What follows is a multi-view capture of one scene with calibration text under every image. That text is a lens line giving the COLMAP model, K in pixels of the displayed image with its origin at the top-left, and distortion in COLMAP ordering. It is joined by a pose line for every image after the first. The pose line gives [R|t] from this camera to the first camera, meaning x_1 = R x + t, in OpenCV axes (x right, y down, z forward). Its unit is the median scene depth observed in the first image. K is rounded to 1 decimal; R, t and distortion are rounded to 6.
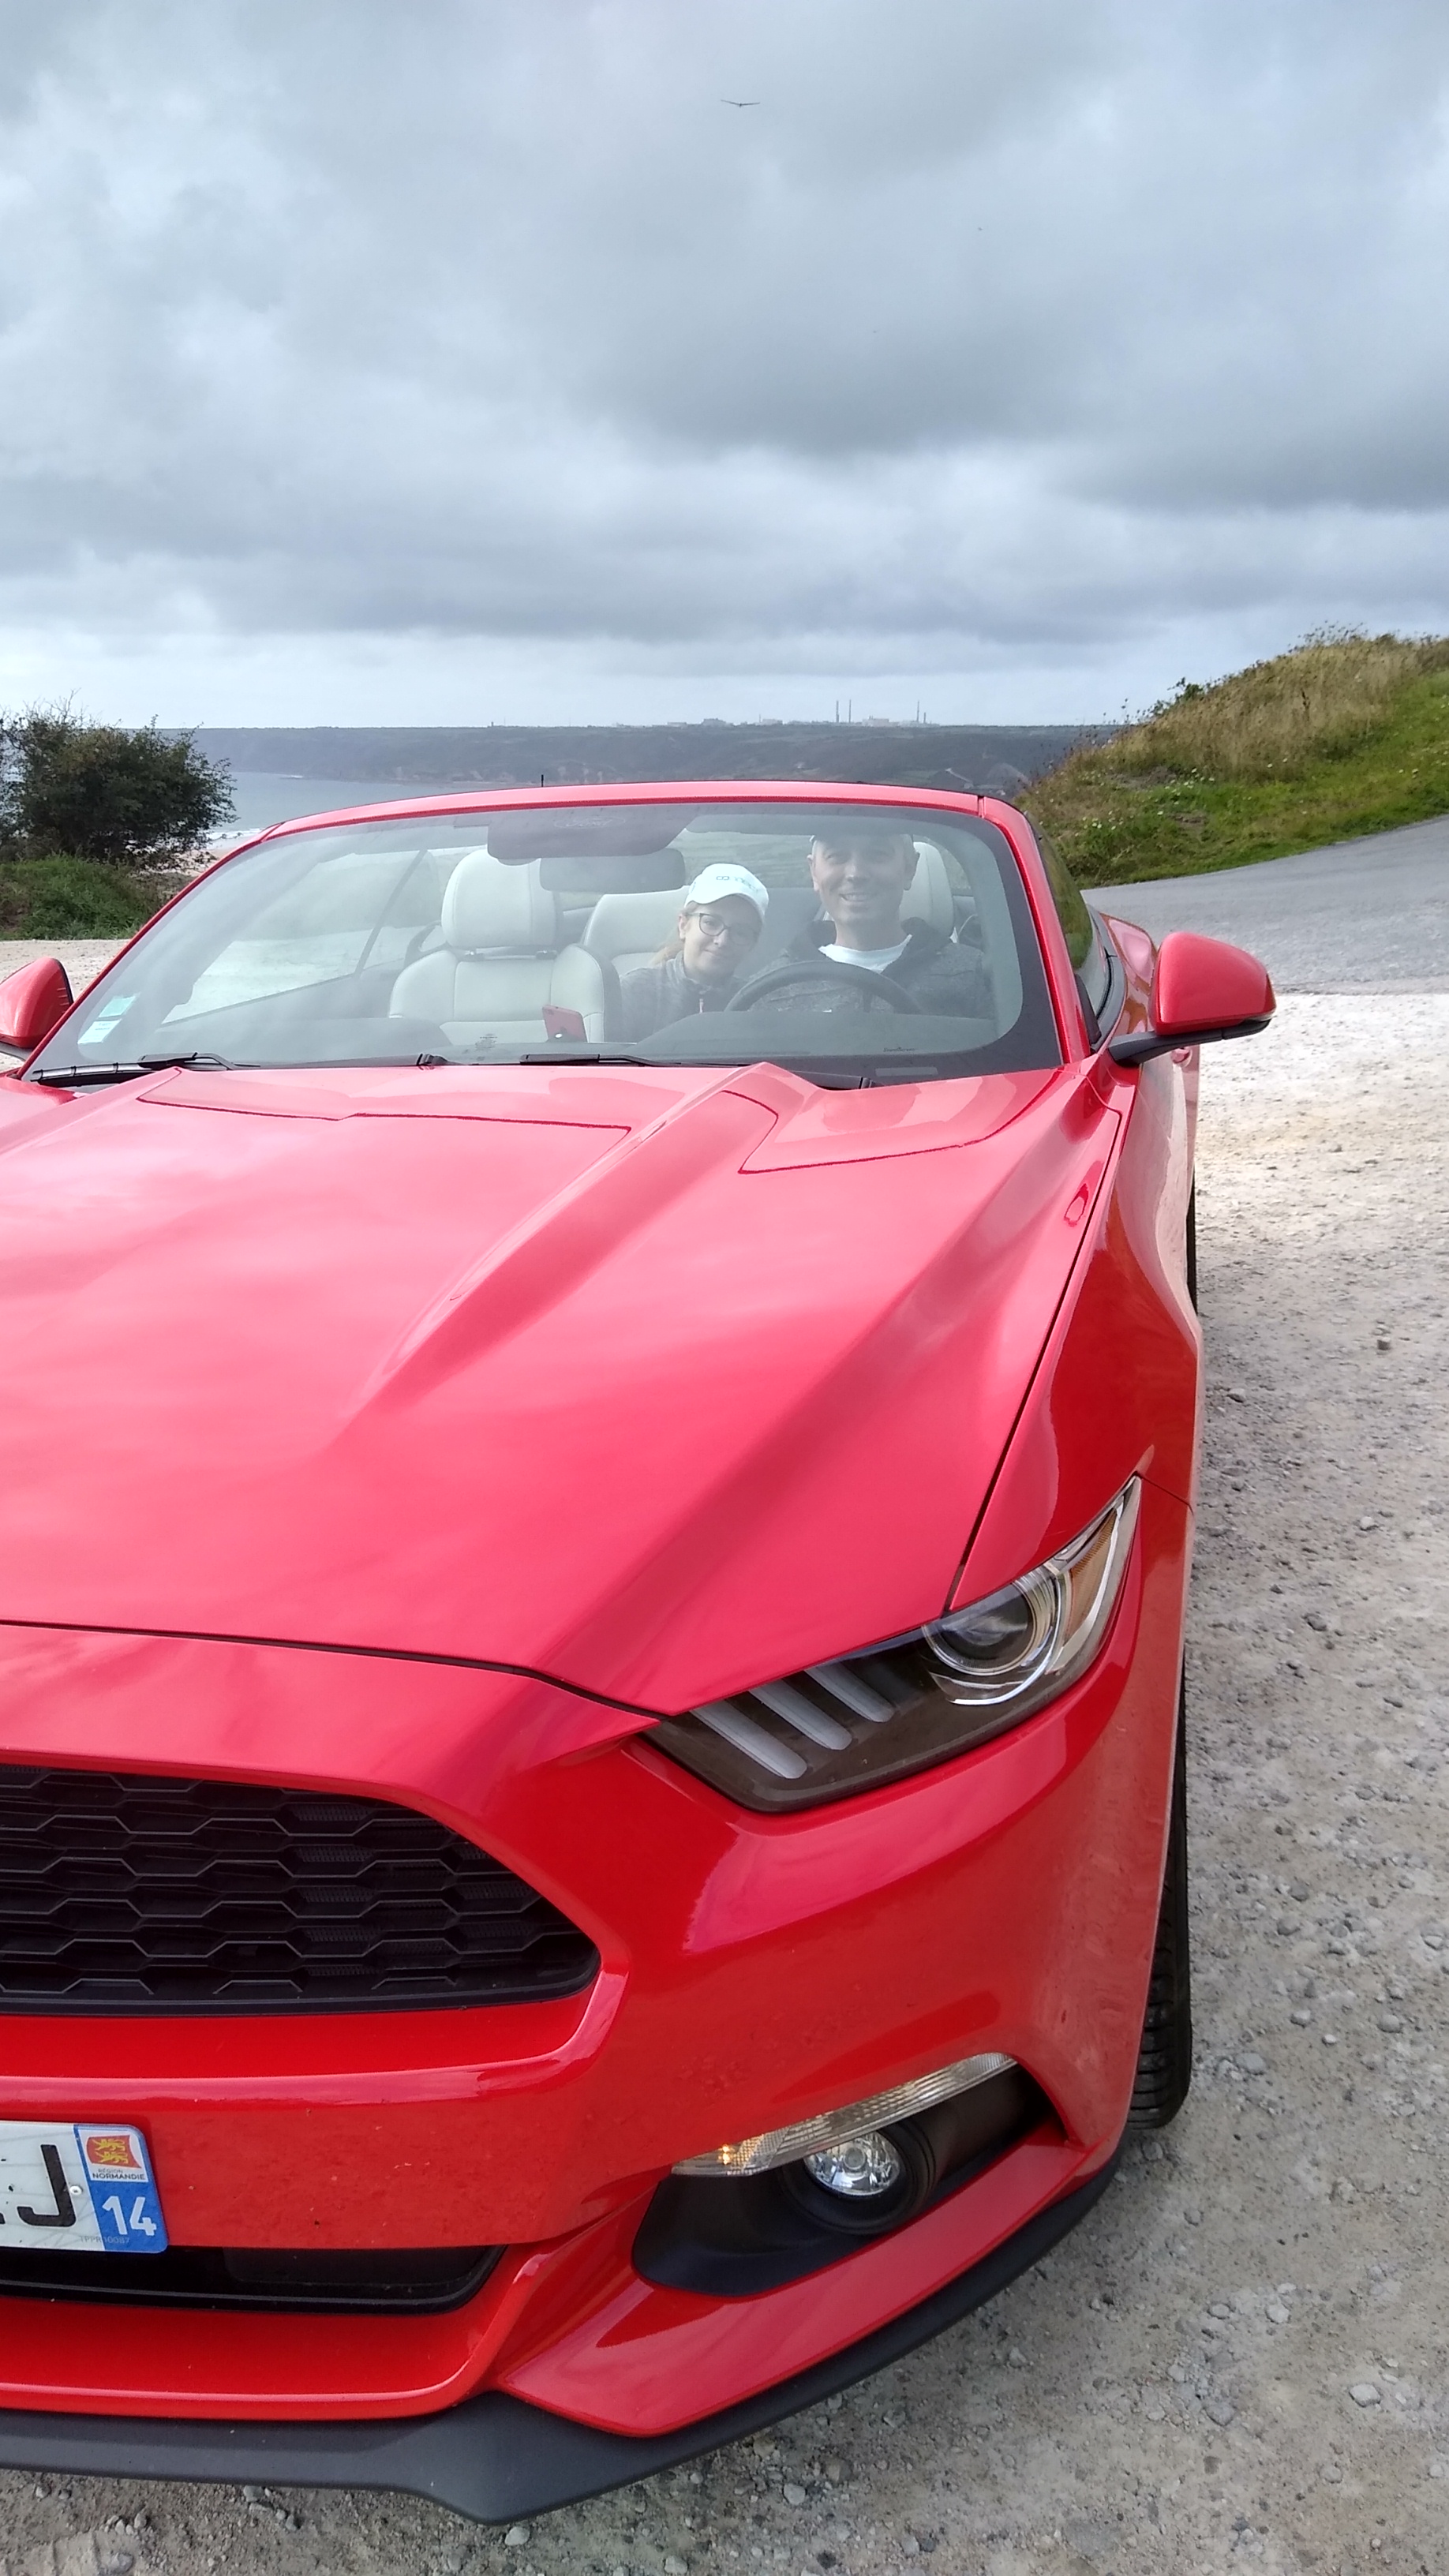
lens RADIAL K [[1996.4, 0, 688.9], [0, 1996.4, 1284.1], [0, 0, 1]] dist [0.105941, -0.179181]
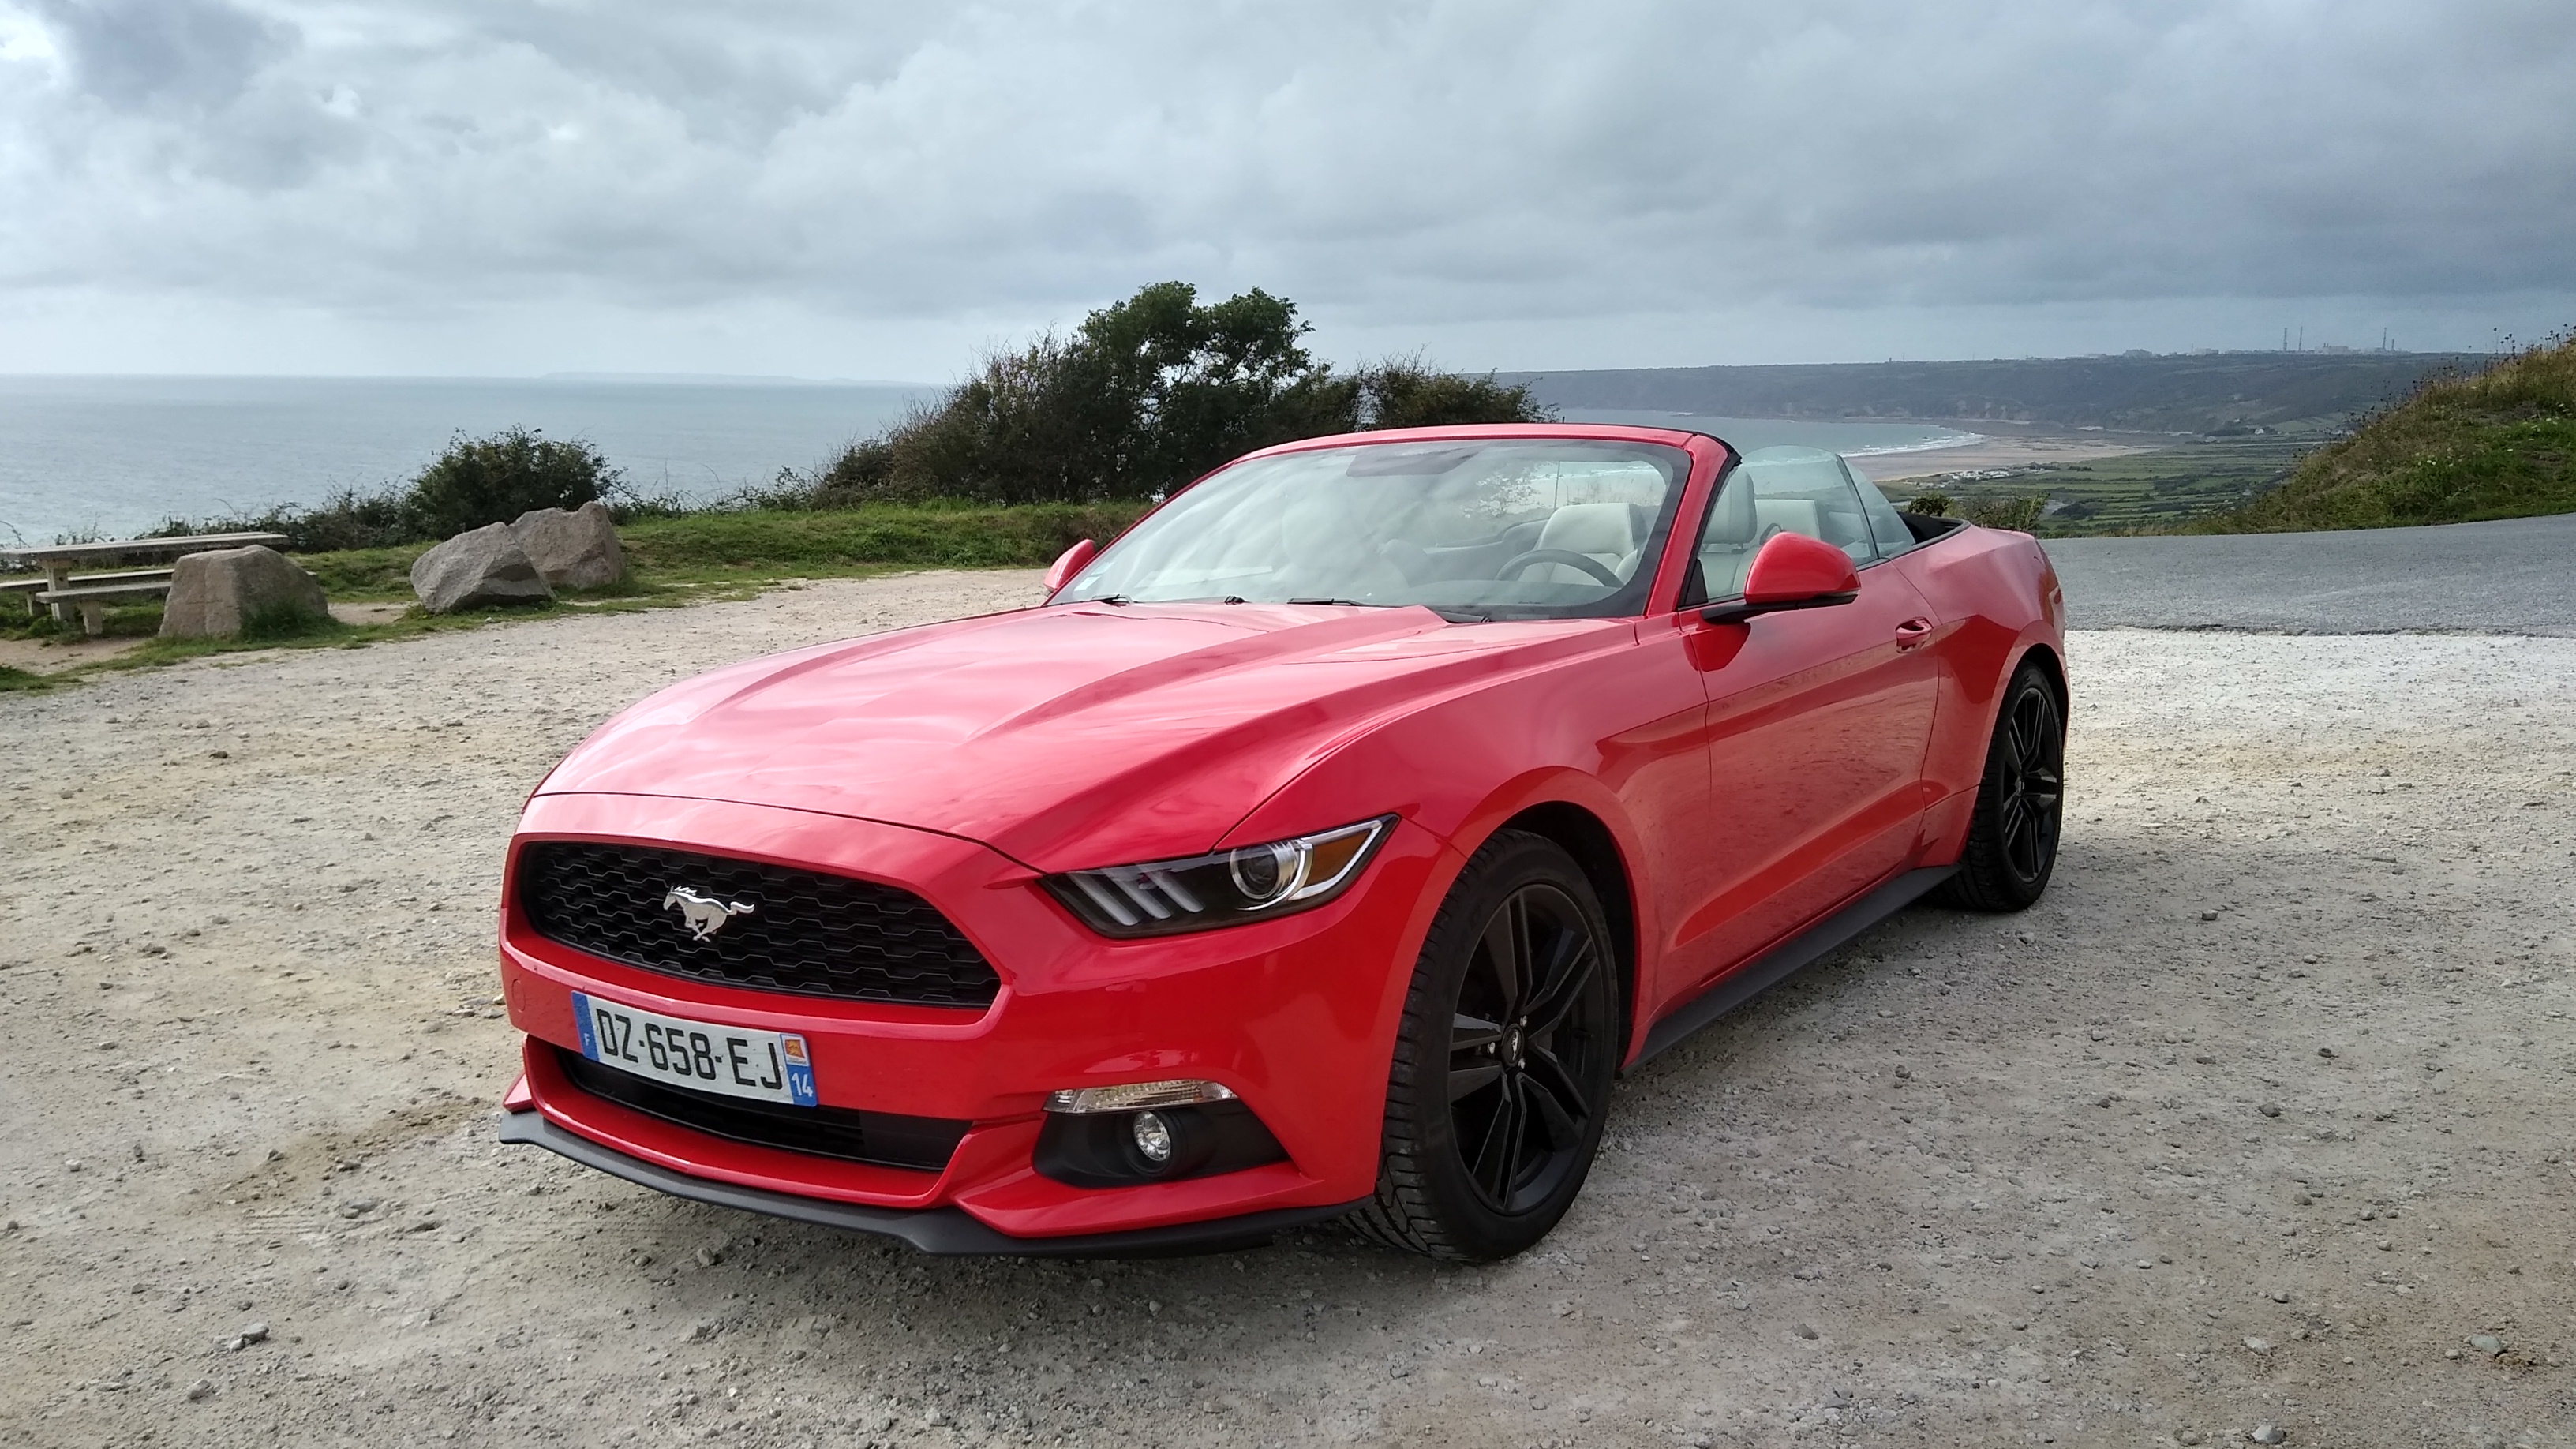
lens RADIAL K [[2006.4, 0, 1303.5], [0, 2006.4, 722.2], [0, 0, 1]] dist [0.104715, -0.176390]
pose [[0.931041, 0.052673, -0.361093, 0.924210], [-0.086876, 0.993071, -0.079142, 0.191567], [0.354422, 0.105055, 0.929165, -0.802077]]
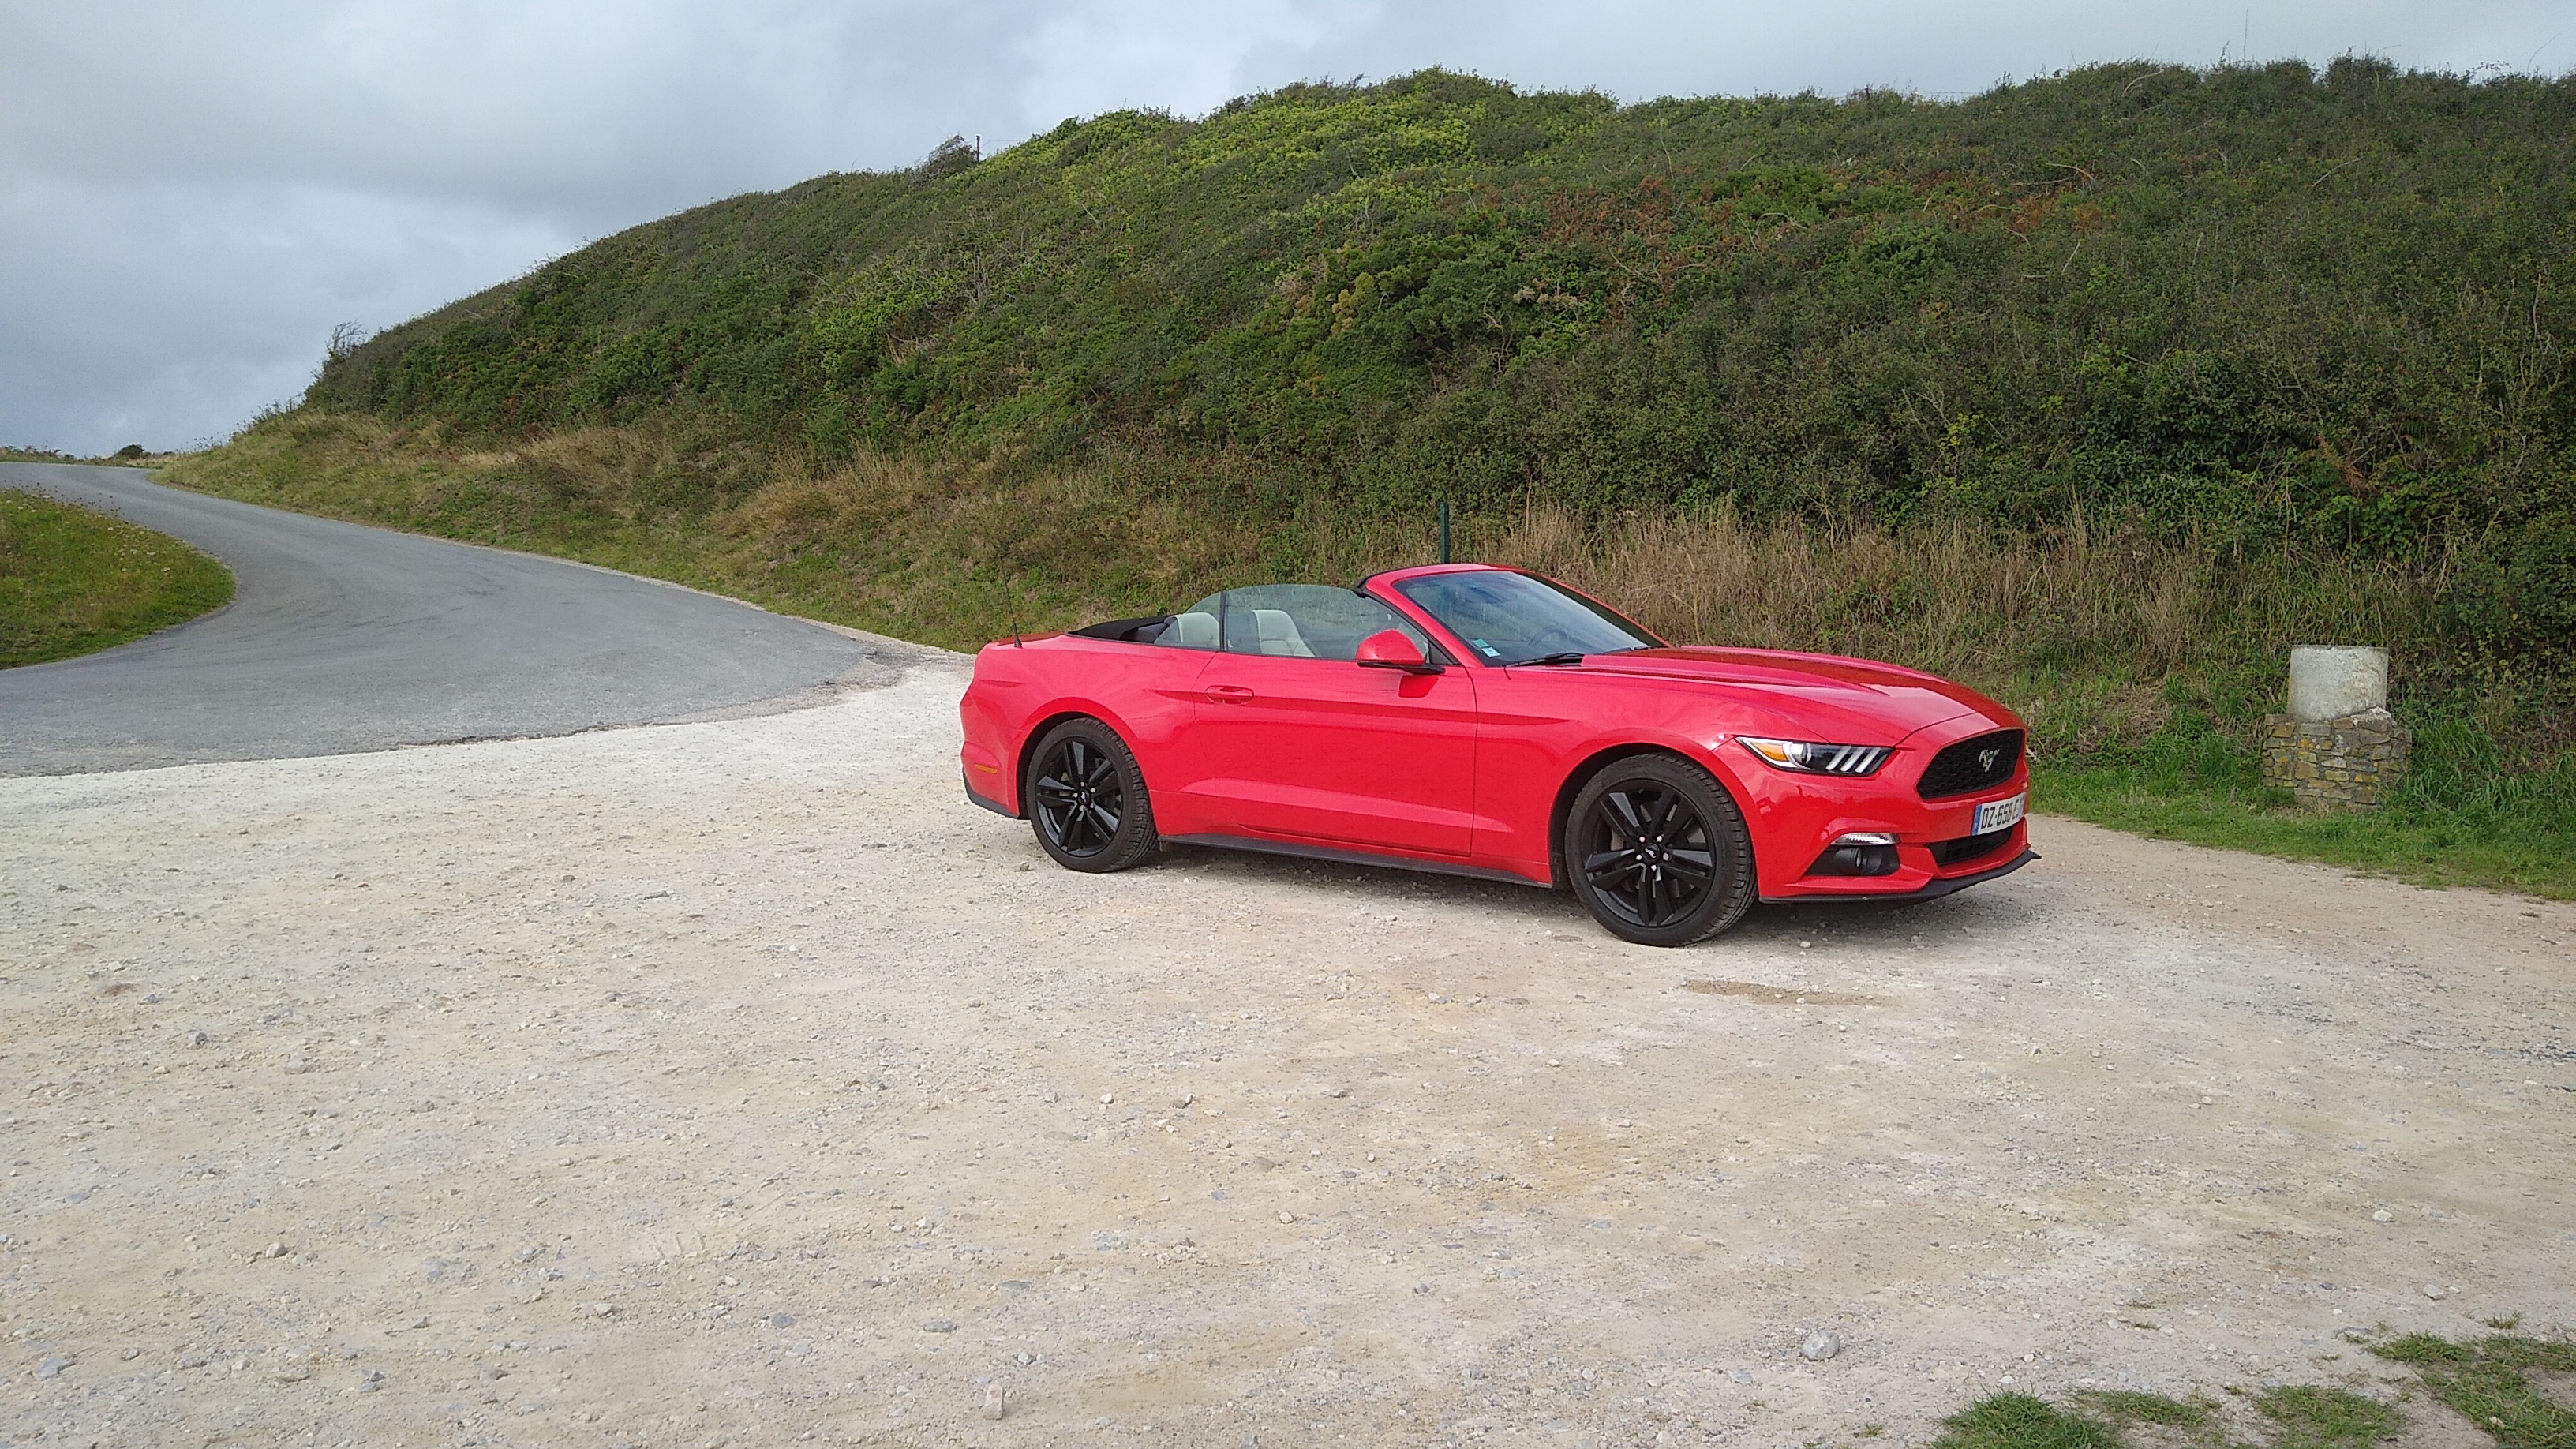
lens RADIAL K [[1992.3, 0, 1288.0], [0, 1992.3, 724.5], [0, 0, 1]] dist [0.114134, -0.174533]
pose [[0.420829, -0.045332, 0.906007, -5.856321], [0.207154, 0.977163, -0.047328, 0.066667], [-0.883171, 0.207600, 0.420609, 0.386898]]
